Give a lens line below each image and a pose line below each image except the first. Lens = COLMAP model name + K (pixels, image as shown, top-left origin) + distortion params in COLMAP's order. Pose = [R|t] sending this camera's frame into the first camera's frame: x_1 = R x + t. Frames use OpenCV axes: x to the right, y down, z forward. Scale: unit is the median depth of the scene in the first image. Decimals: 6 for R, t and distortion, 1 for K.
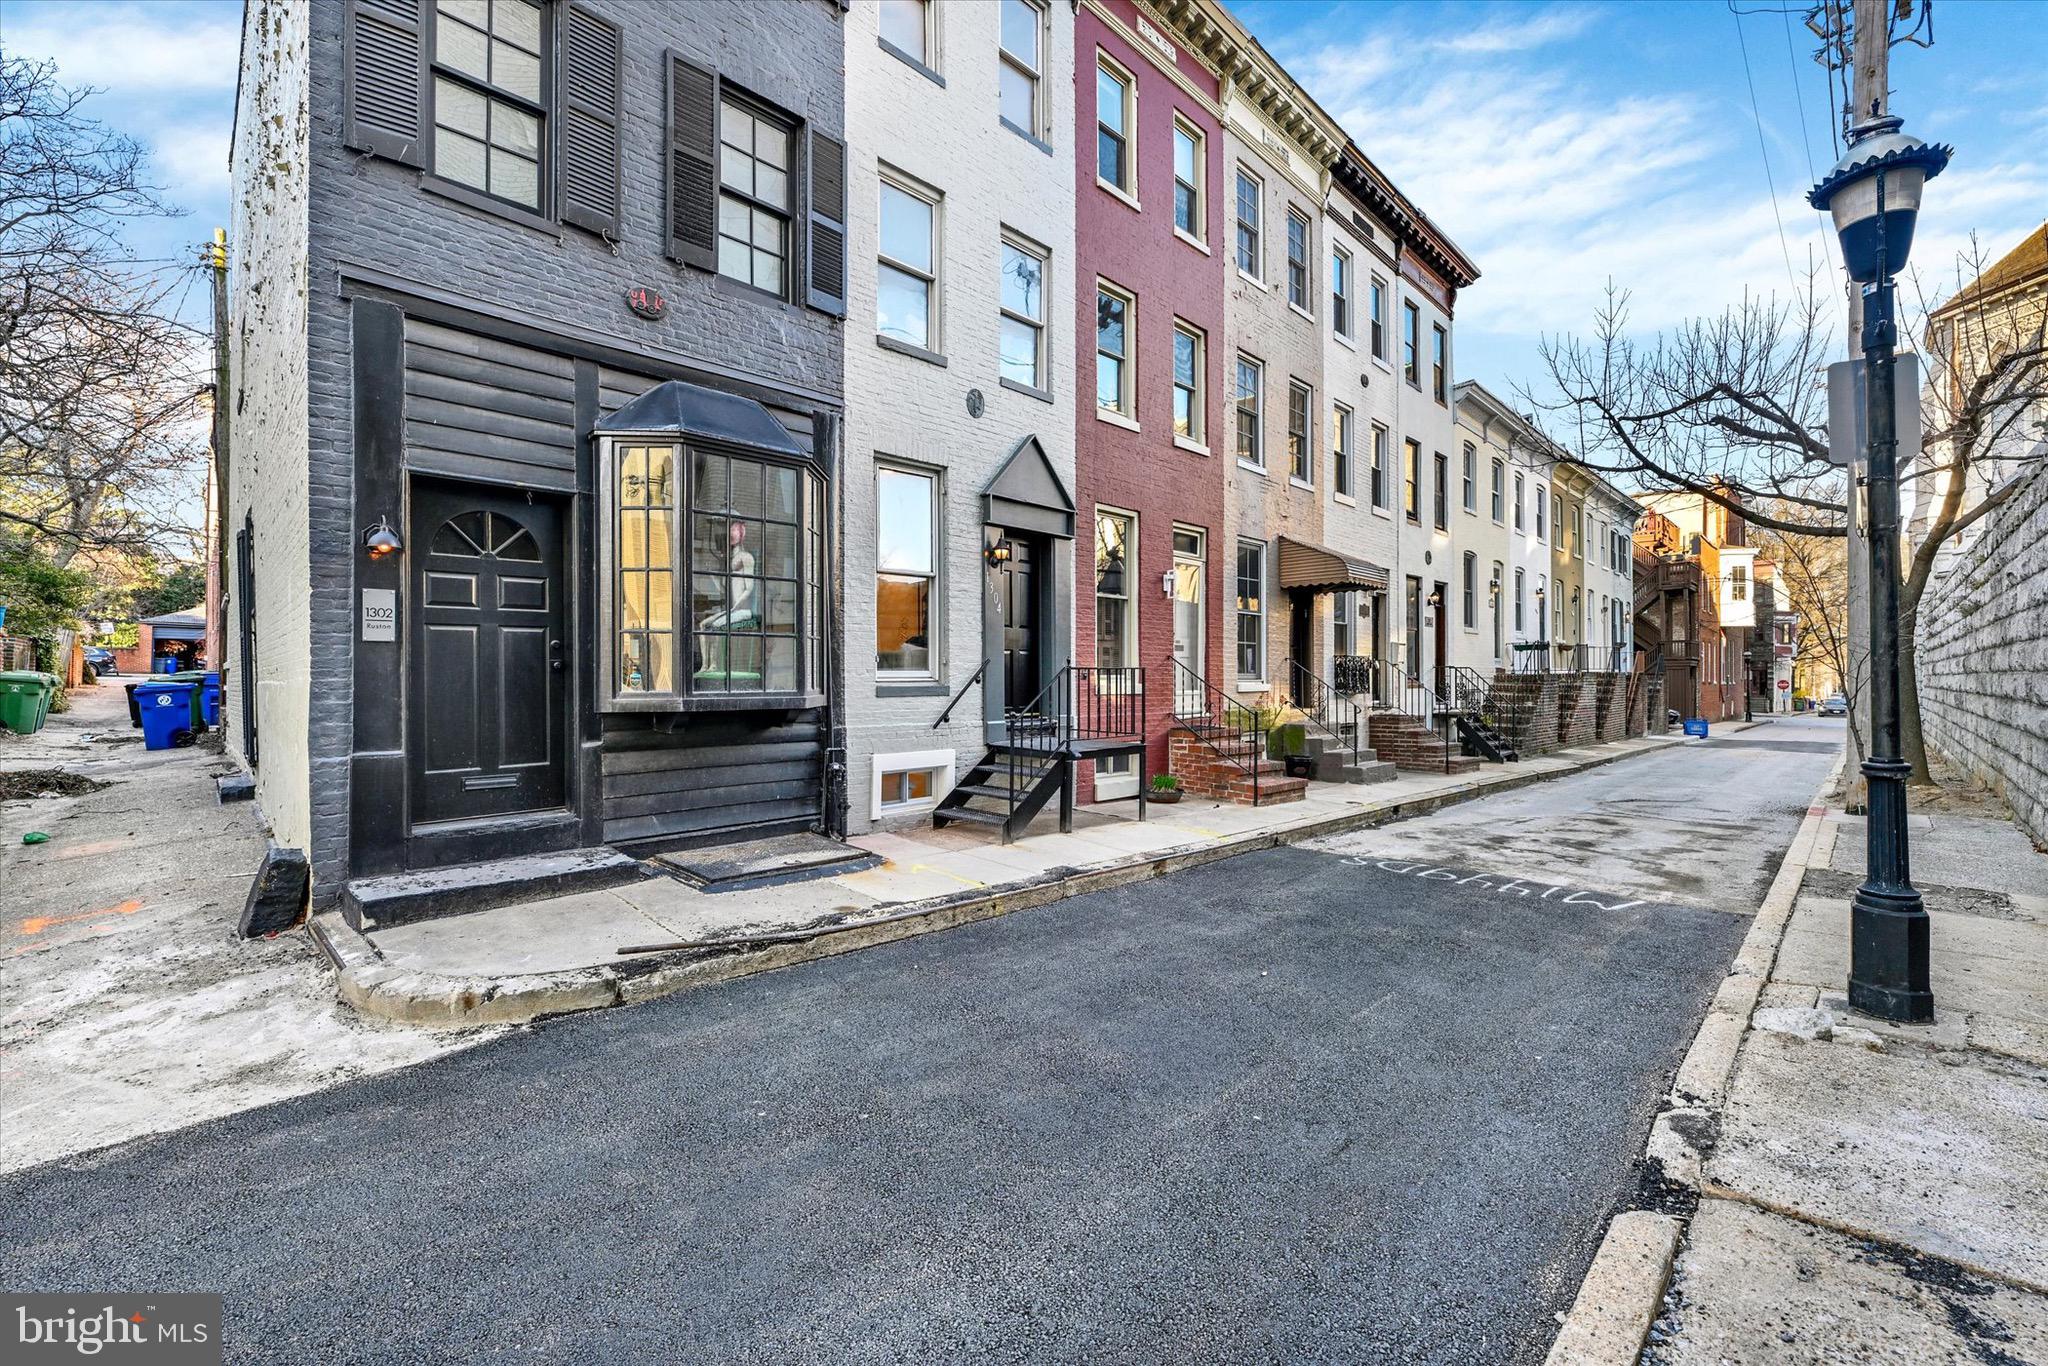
lens RADIAL K [[843.3, 0, 1027.5], [0, 843.3, 678.6], [0, 0, 1]] dist [-0.000396, -0.000205]
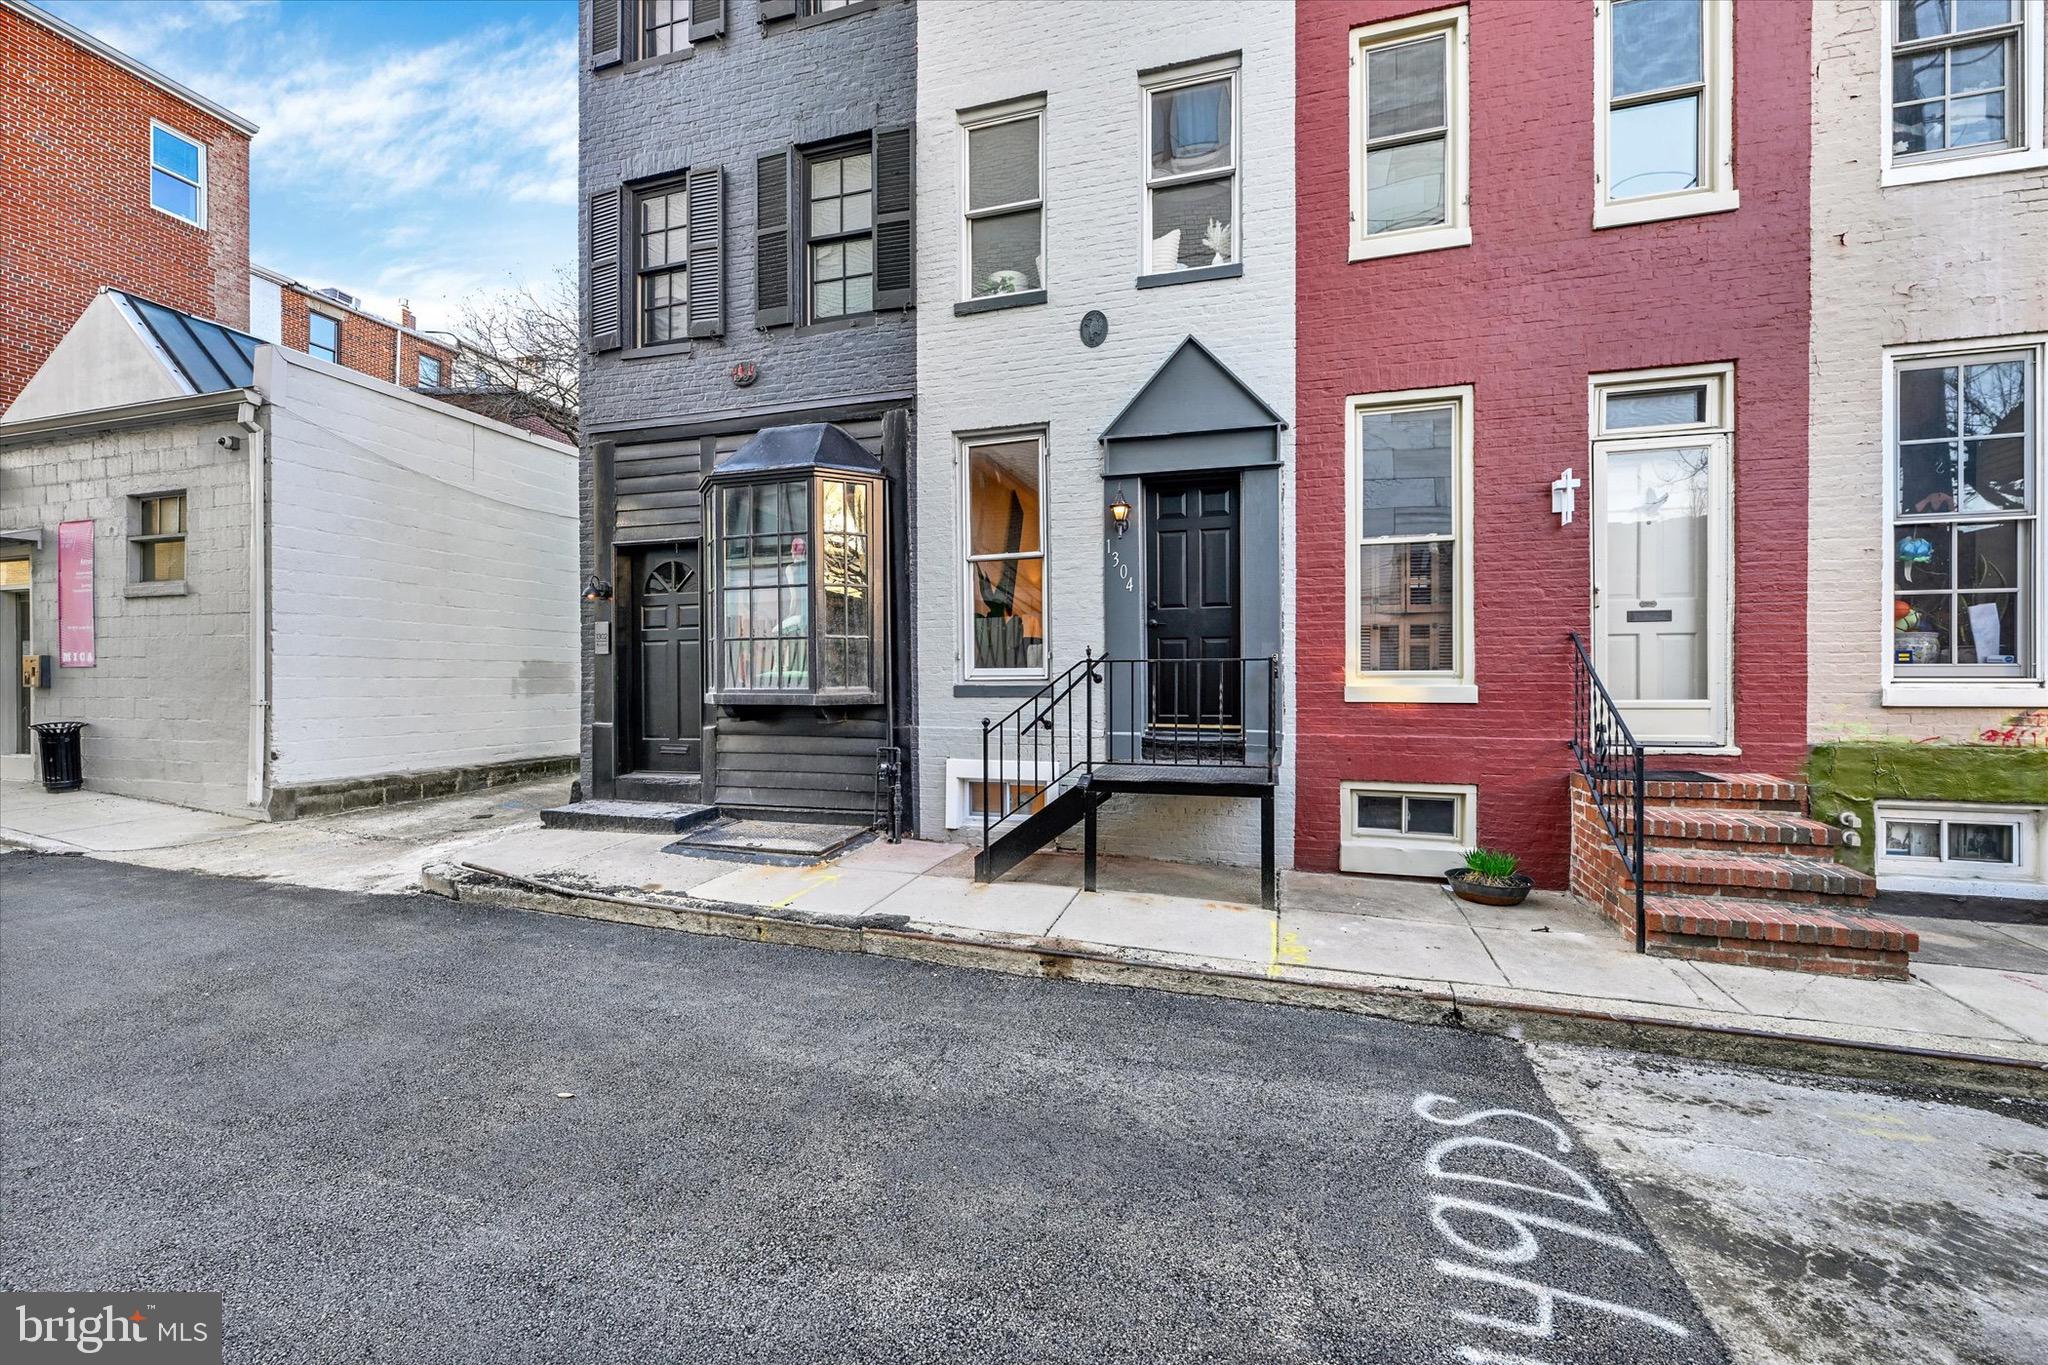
lens RADIAL K [[843.3, 0, 1029.4], [0, 843.3, 685.8], [0, 0, 1]] dist [-0.000396, -0.000205]
pose [[0.465215, 0.007099, -0.885169, 0.712819], [0.001602, 0.999959, 0.008862, 0.001711], [0.885196, -0.005541, 0.465185, 0.670445]]
